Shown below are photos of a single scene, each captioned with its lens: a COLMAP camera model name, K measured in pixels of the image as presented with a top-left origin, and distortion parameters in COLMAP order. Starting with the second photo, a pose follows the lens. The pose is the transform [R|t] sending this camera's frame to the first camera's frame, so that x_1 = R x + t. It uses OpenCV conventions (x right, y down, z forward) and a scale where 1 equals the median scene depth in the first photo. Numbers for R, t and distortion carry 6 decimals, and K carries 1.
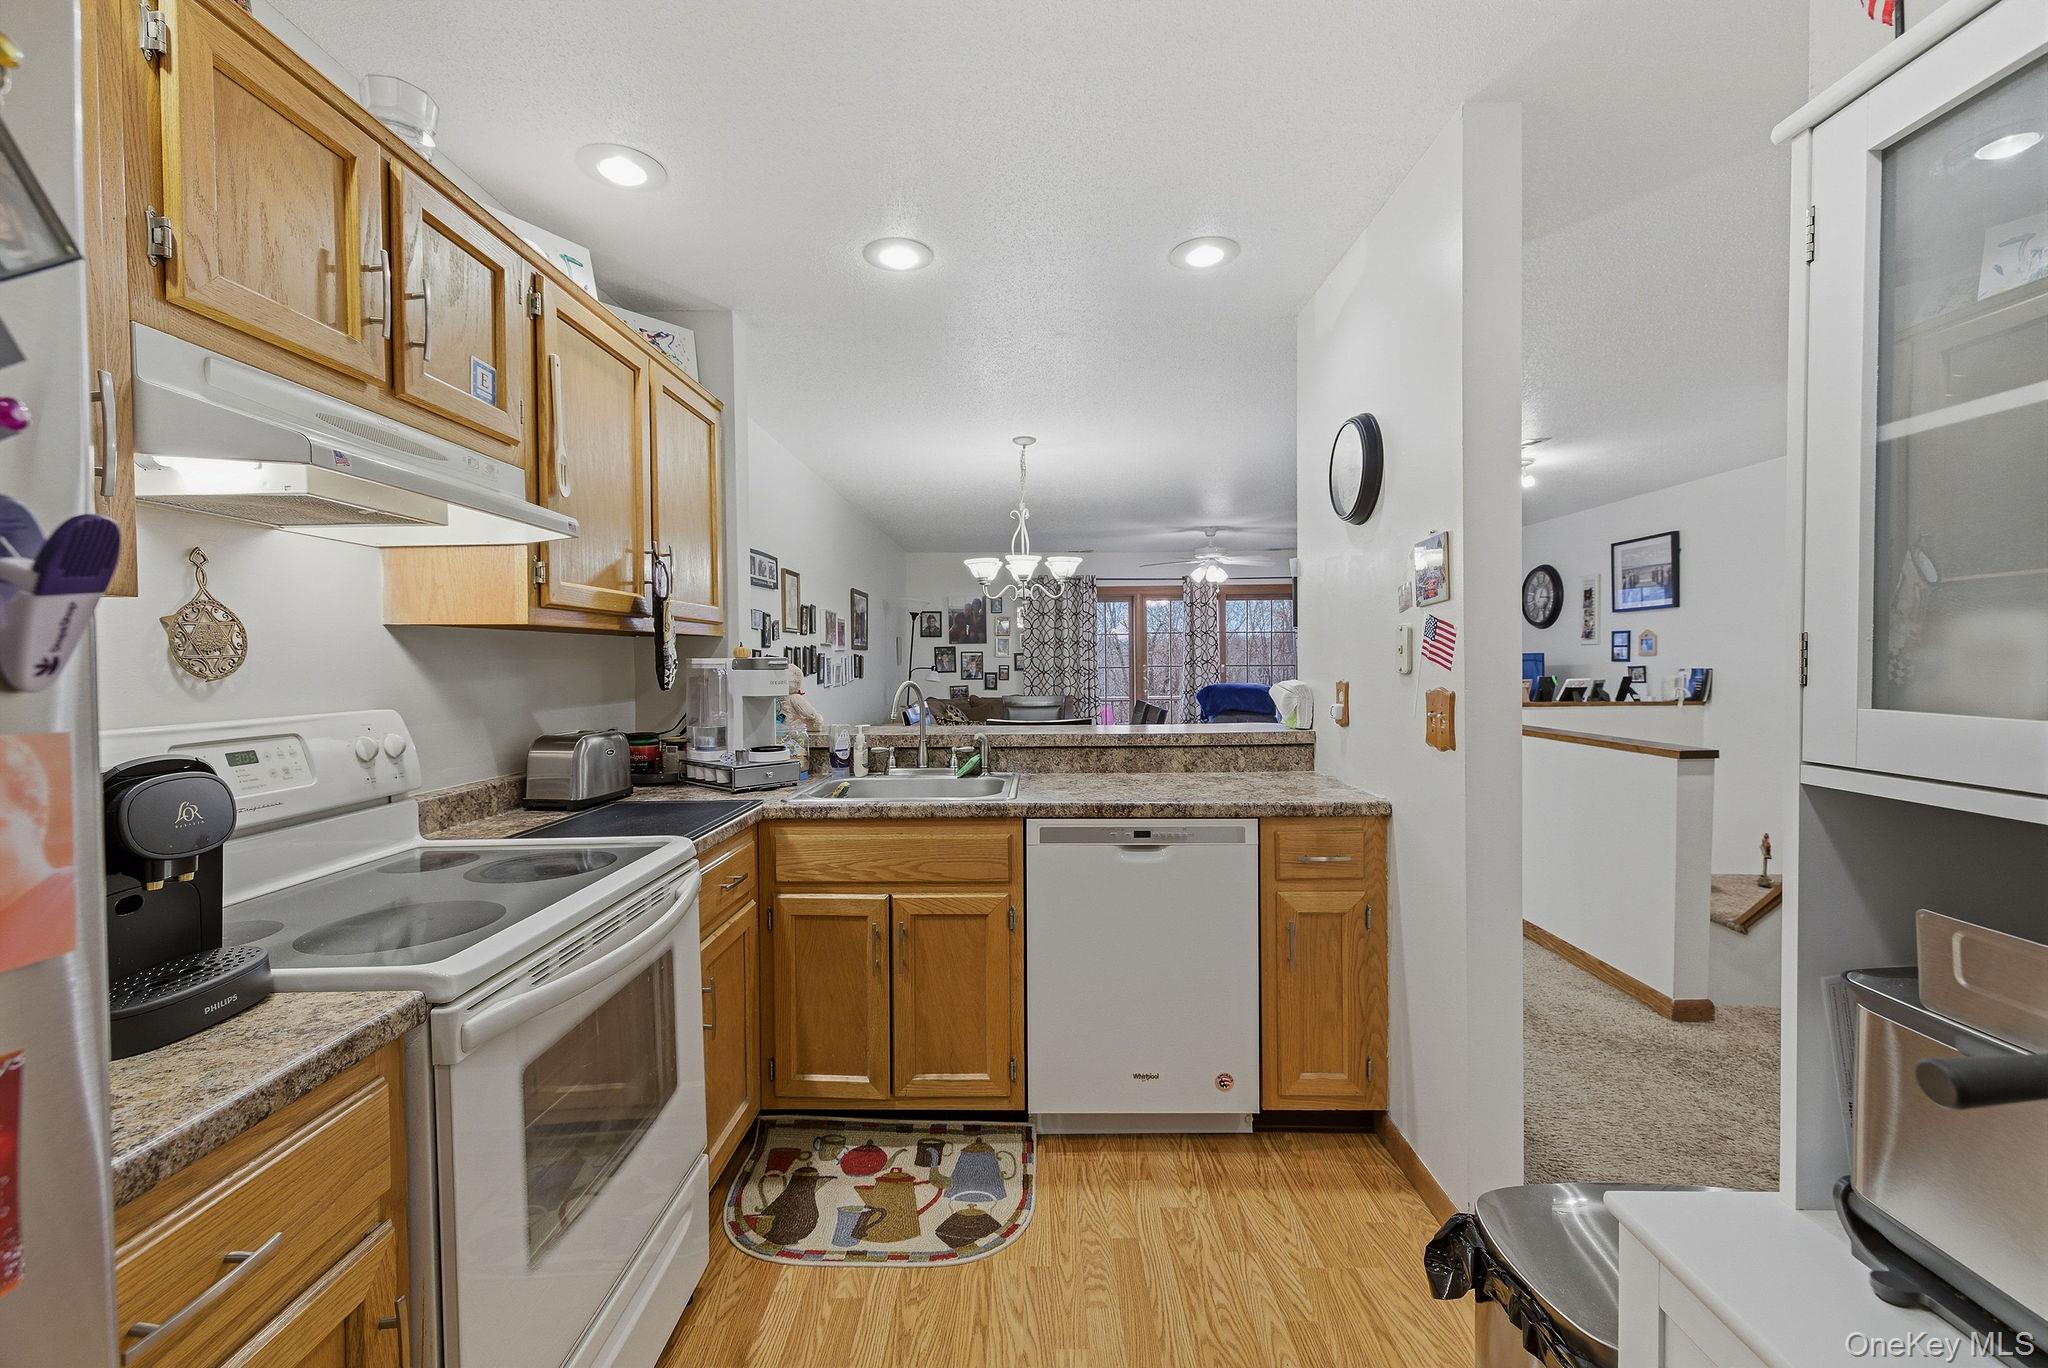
lens RADIAL K [[848.4, 0, 1018.8], [0, 848.4, 673.8], [0, 0, 1]] dist [0.000055, 0.000705]
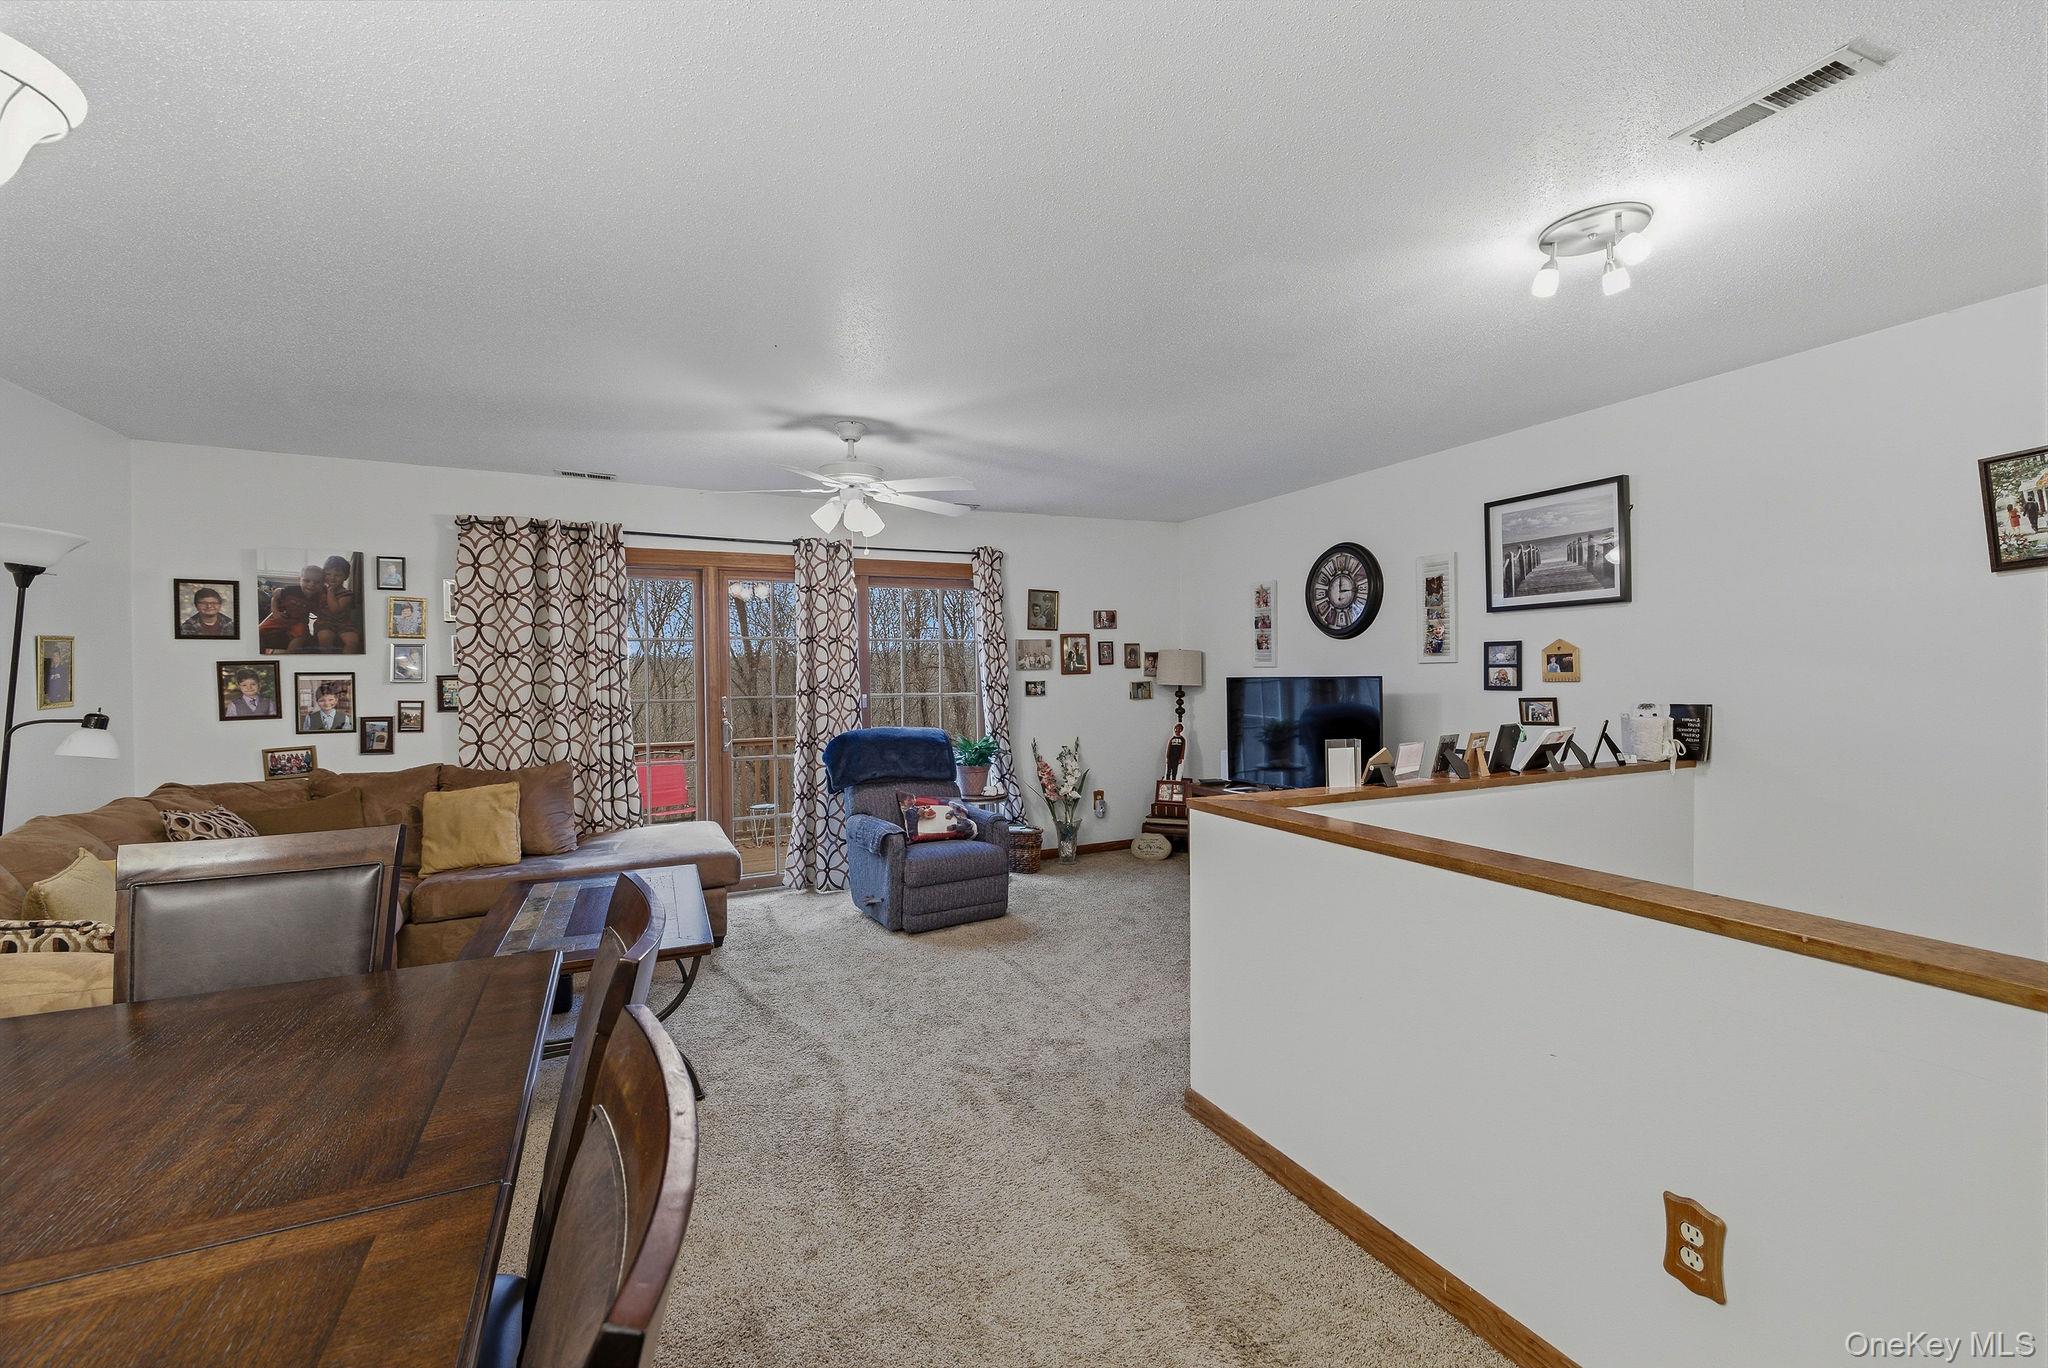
lens RADIAL K [[848.4, 0, 1017.9], [0, 848.4, 674.2], [0, 0, 1]] dist [0.000055, 0.000705]
pose [[0.899630, -0.000856, 0.436652, 0.083074], [0.009373, 0.999806, -0.017350, -0.014063], [-0.436552, 0.019701, 0.899463, 0.441589]]
